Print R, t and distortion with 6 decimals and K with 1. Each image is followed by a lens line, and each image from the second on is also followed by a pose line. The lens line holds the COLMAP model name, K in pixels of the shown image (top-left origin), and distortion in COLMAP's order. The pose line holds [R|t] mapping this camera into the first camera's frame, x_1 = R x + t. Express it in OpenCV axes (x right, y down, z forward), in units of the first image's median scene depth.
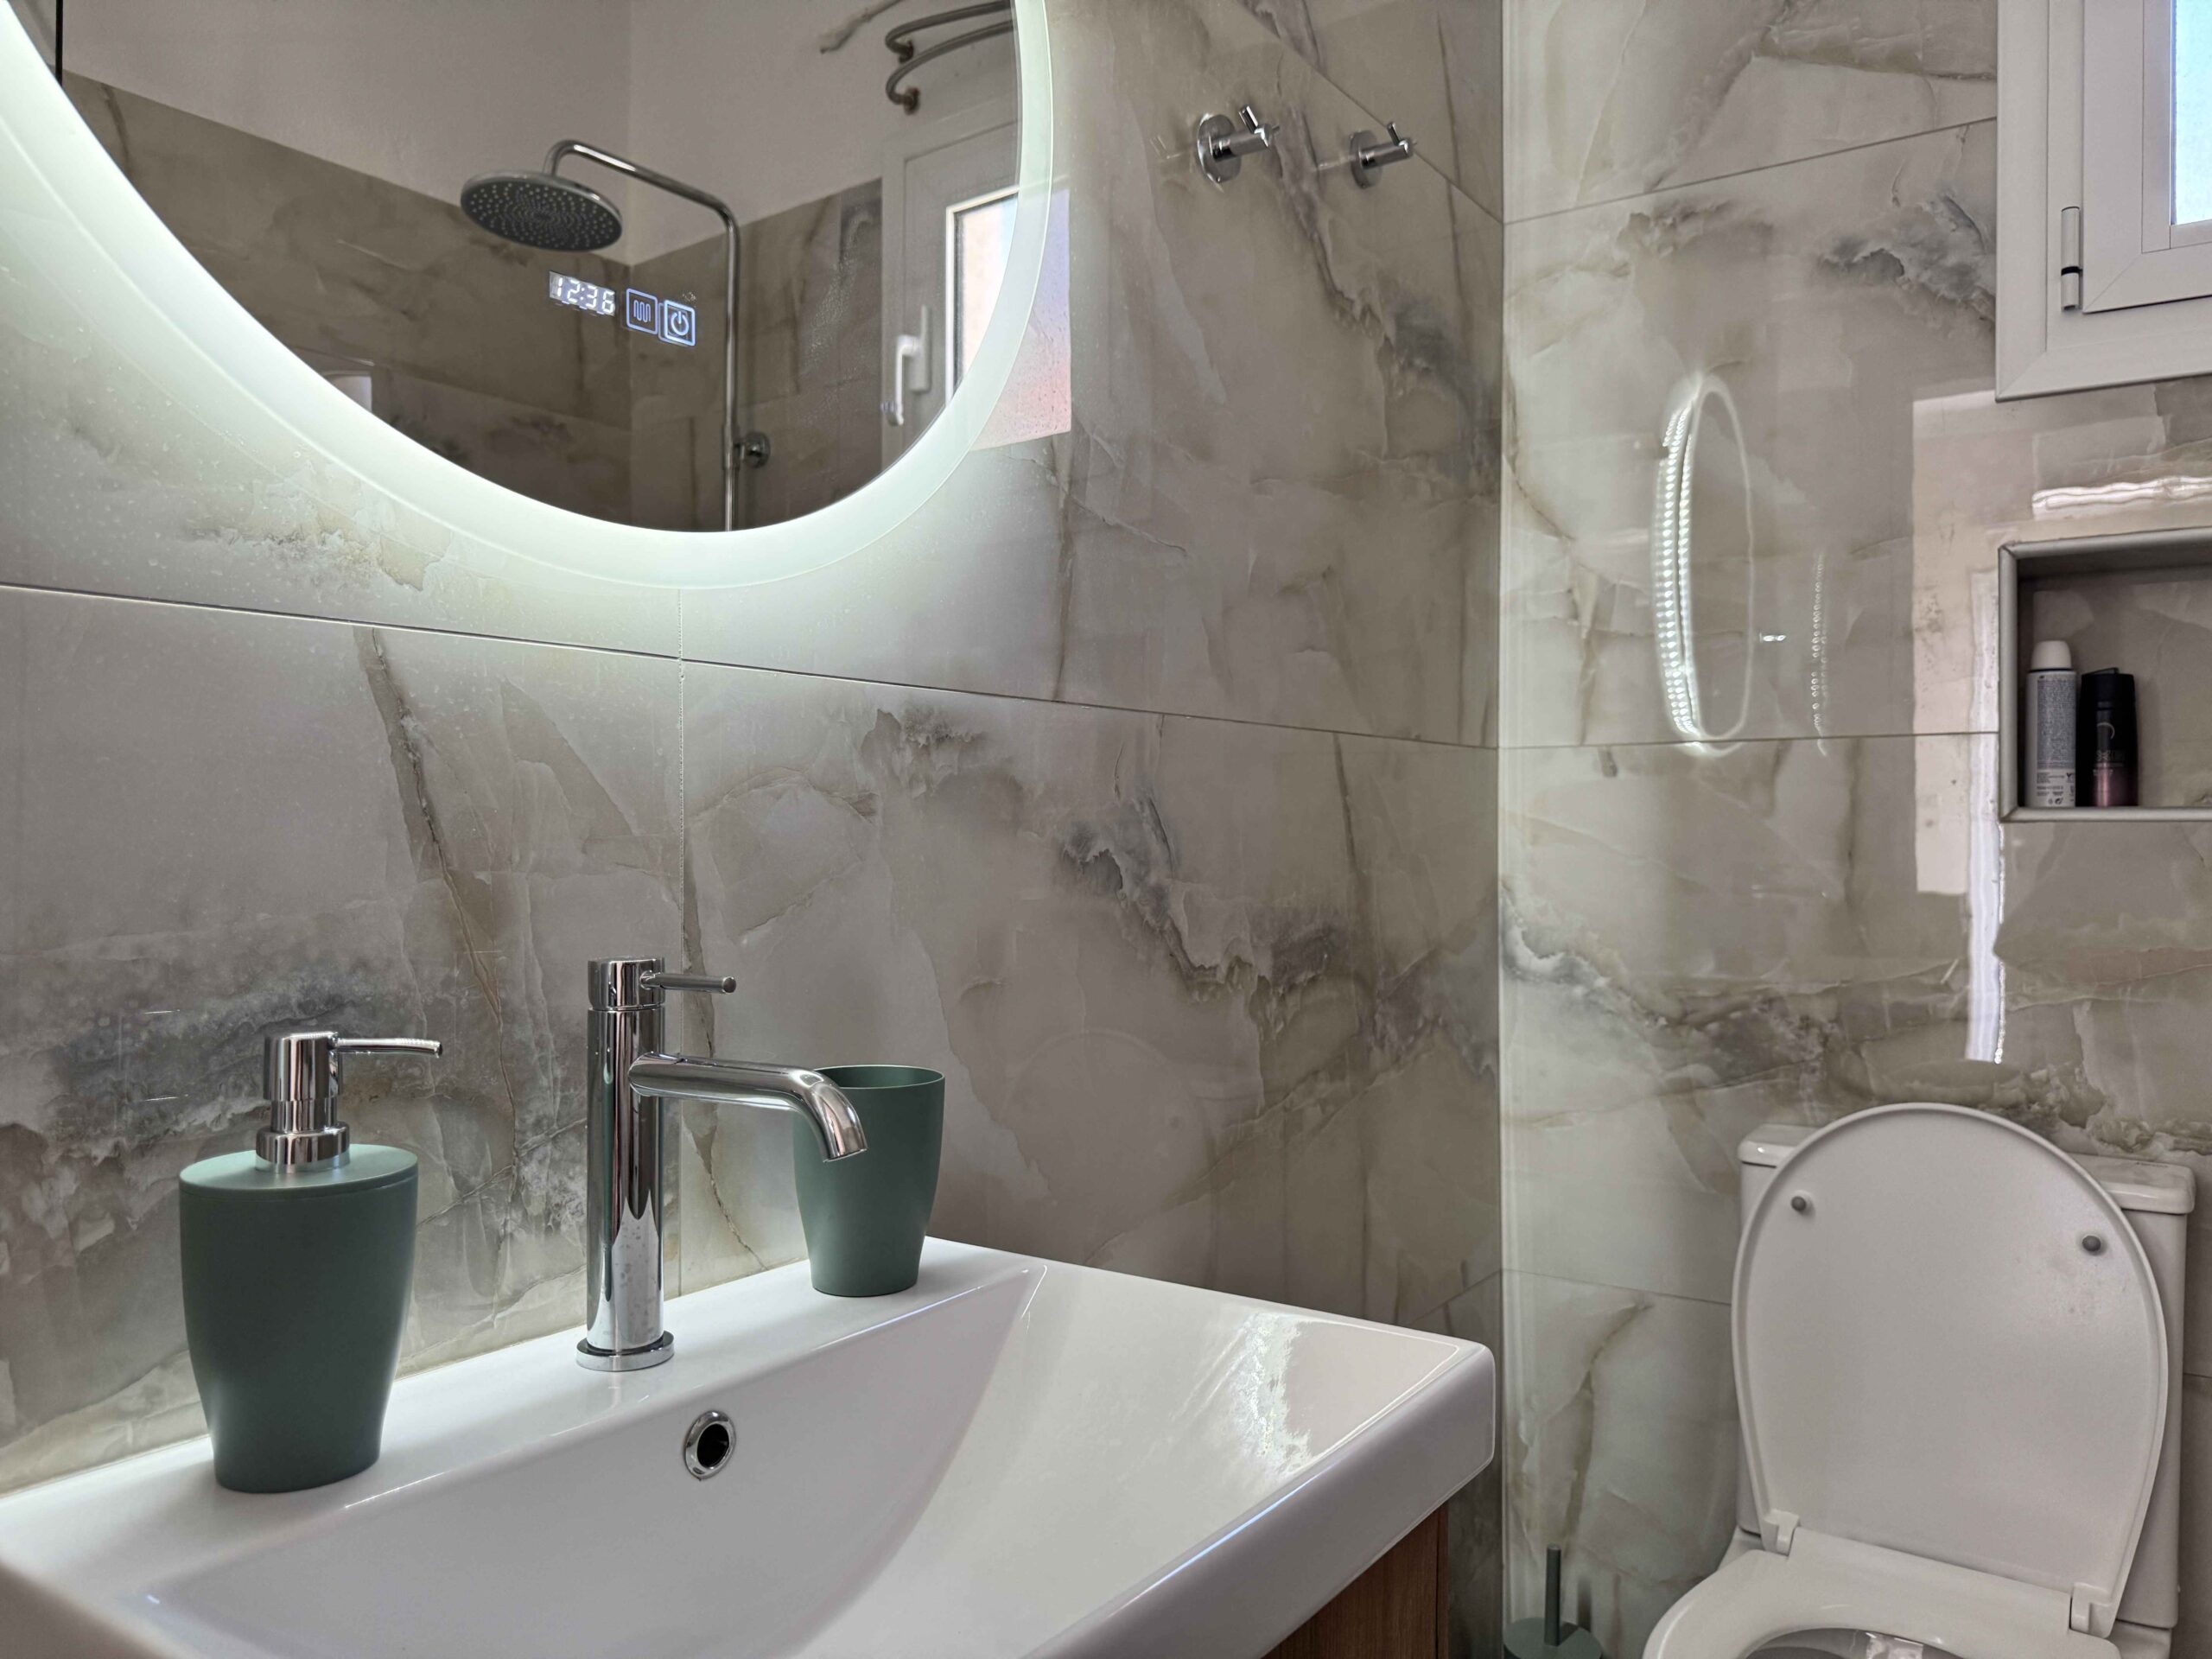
lens RADIAL K [[1561.2, 0, 1107.8], [0, 1561.2, 831.3], [0, 0, 1]] dist [0.064435, -0.087878]
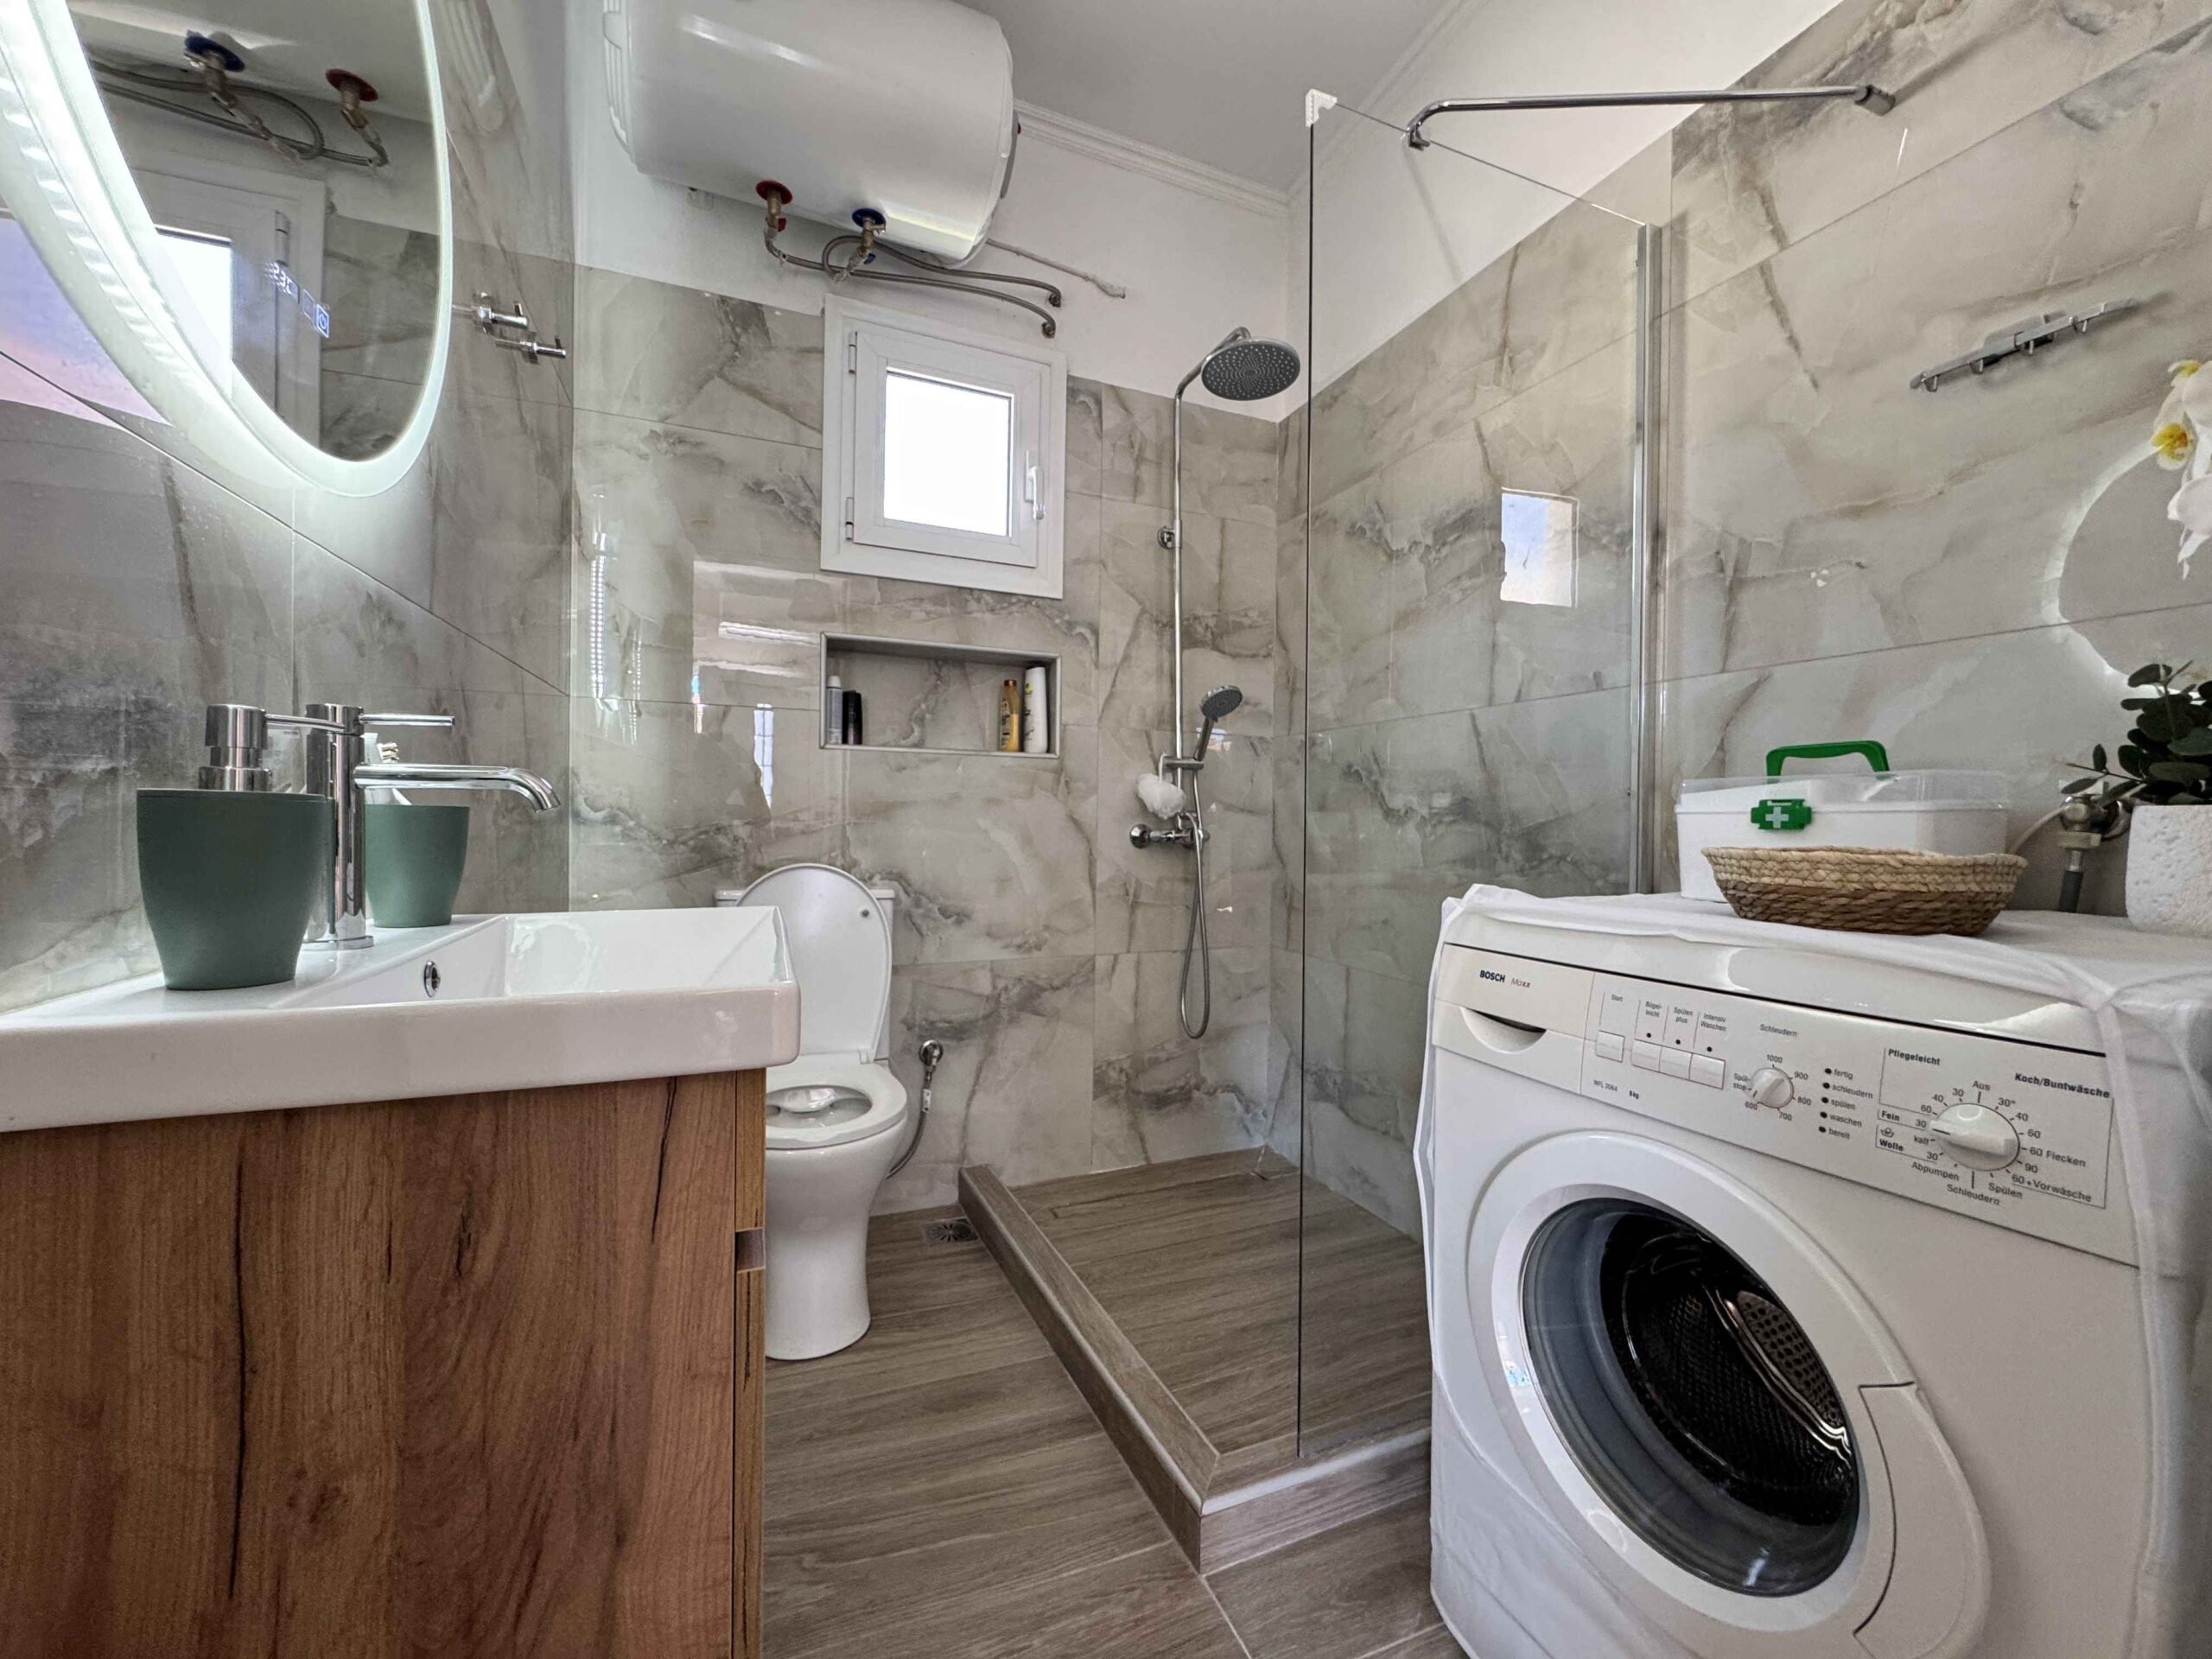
lens RADIAL K [[887.5, 0, 1108.6], [0, 887.5, 826.6], [0, 0, 1]] dist [-0.008270, 0.001572]
pose [[0.542894, -0.001727, 0.839800, -0.319789], [-0.013139, 0.999858, 0.010550, 0.092653], [-0.839699, -0.016762, 0.542794, -0.088391]]
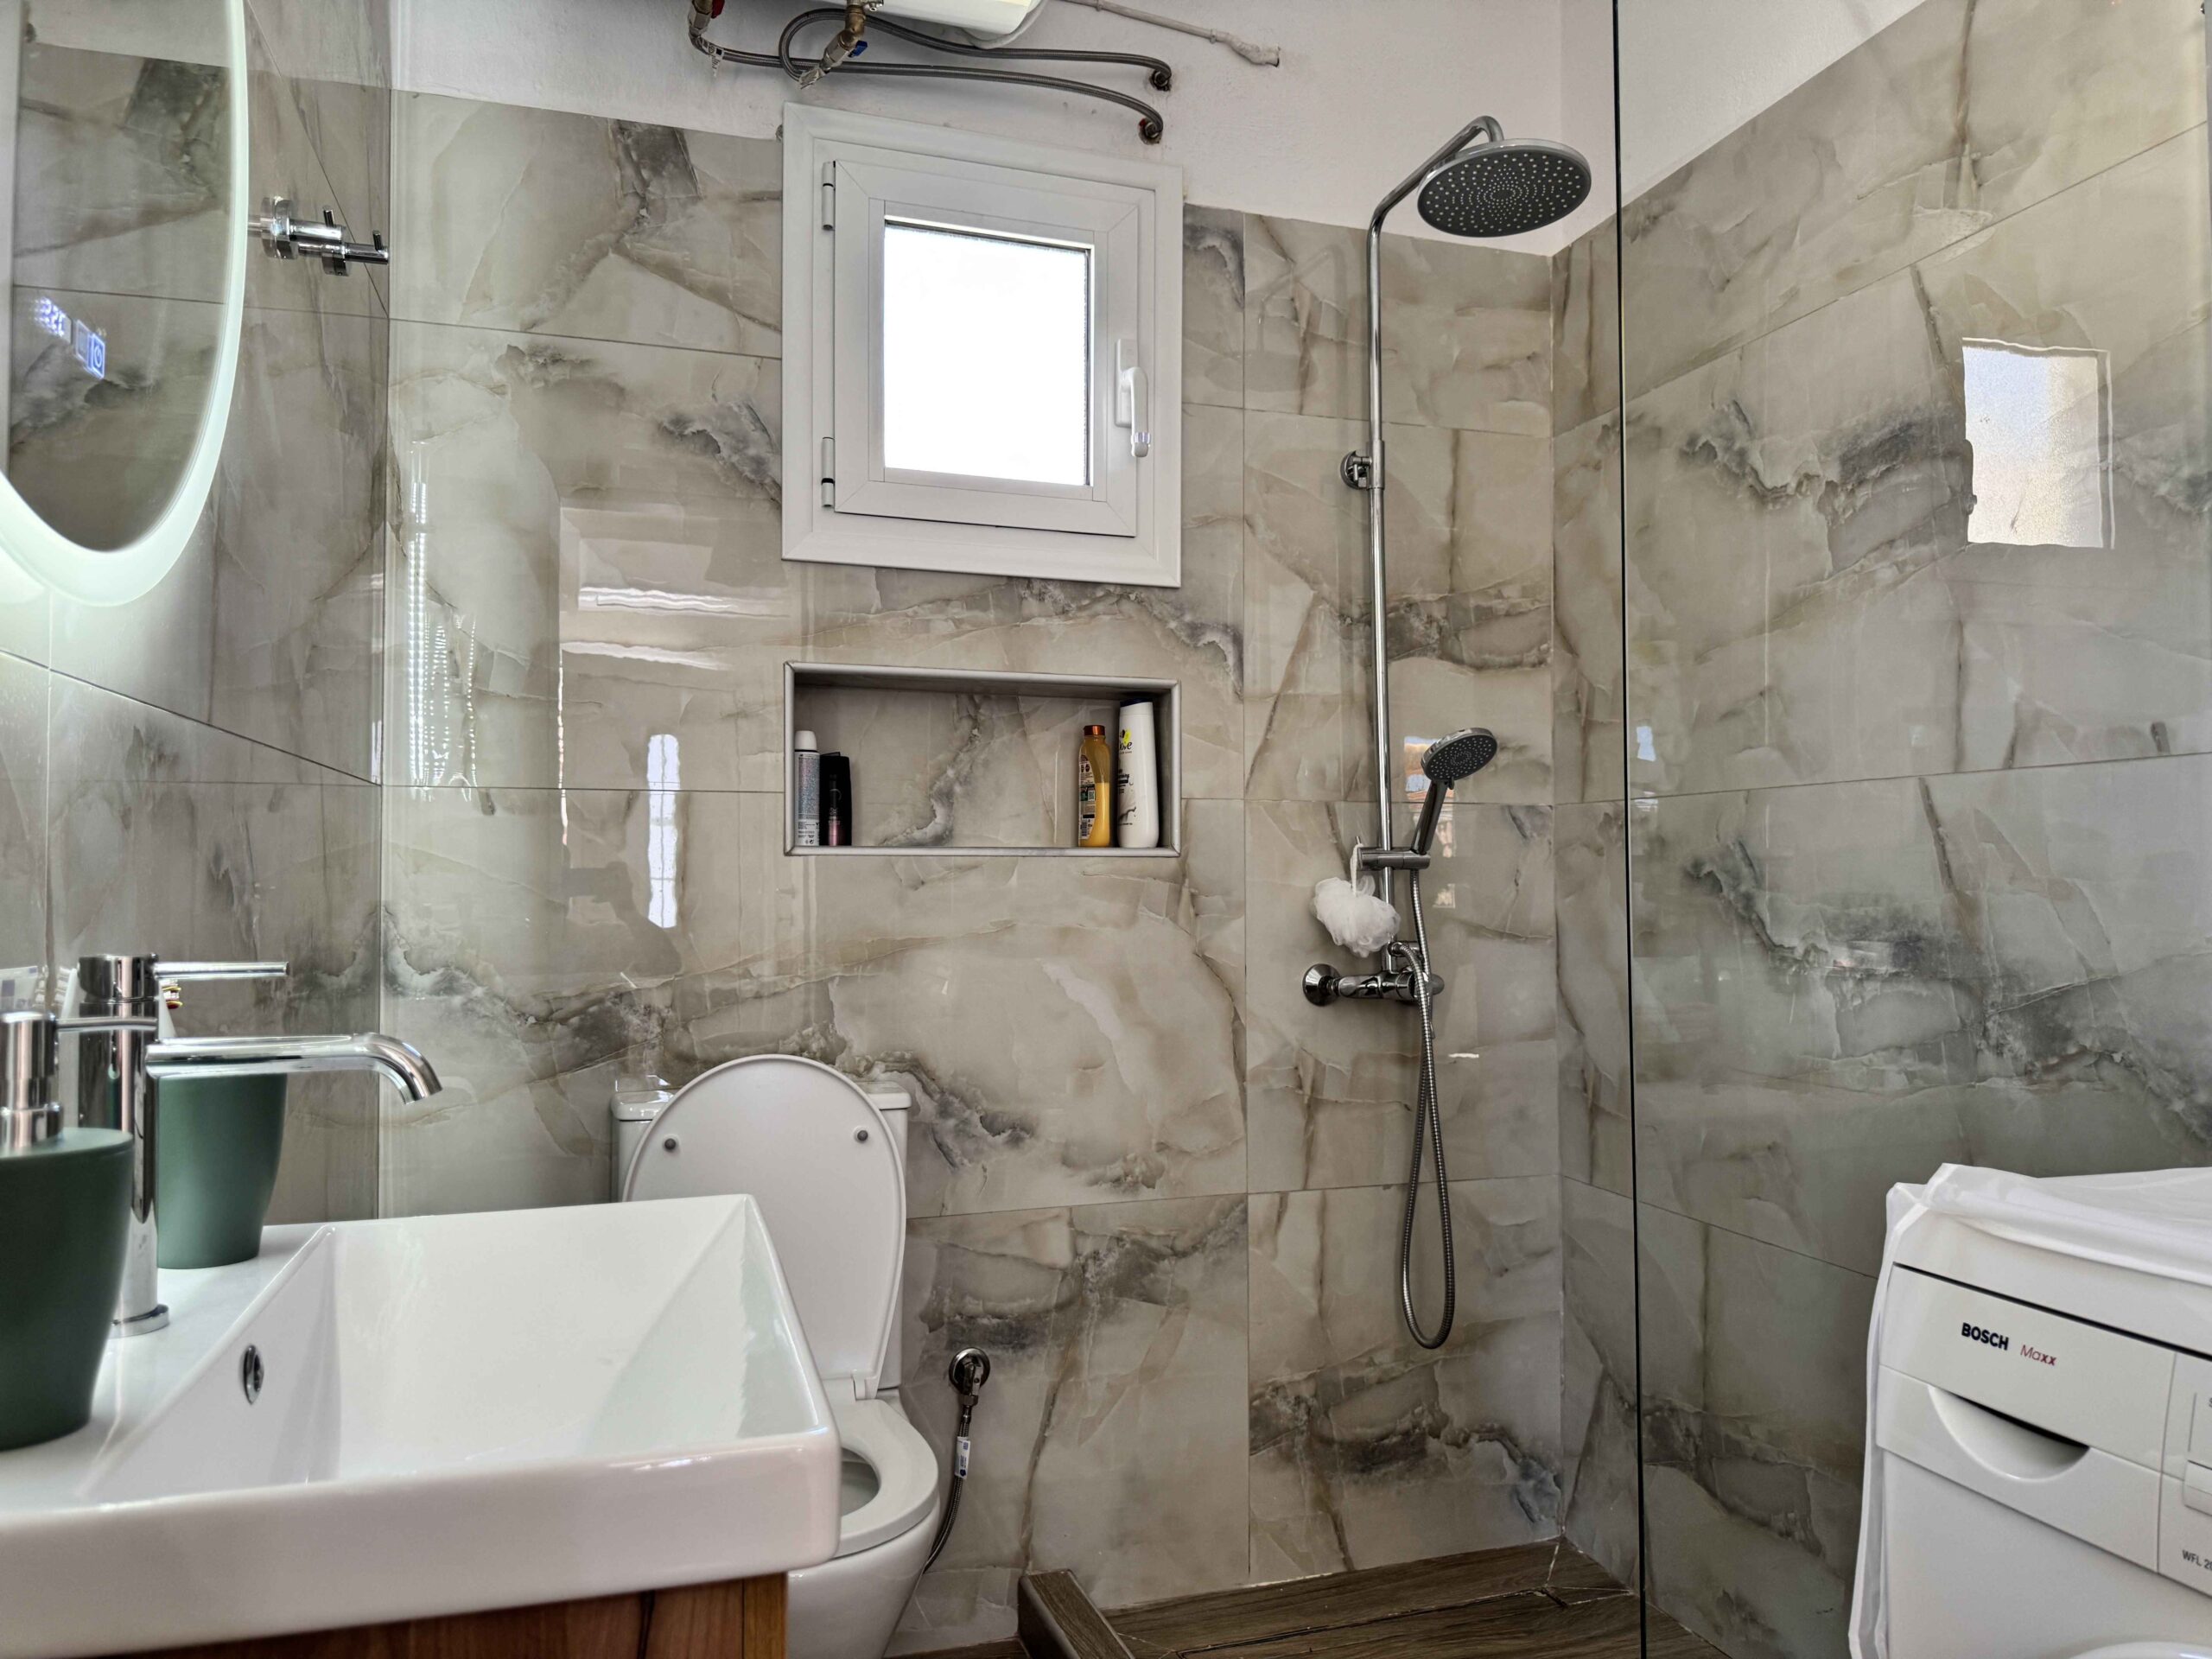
lens RADIAL K [[1561.2, 0, 1102.5], [0, 1561.2, 832.3], [0, 0, 1]] dist [0.064435, -0.087878]
pose [[0.615893, 0.021443, 0.787538, -0.369474], [0.002050, 0.999583, -0.028820, 0.014842], [-0.787827, 0.019364, 0.615592, -0.093068]]
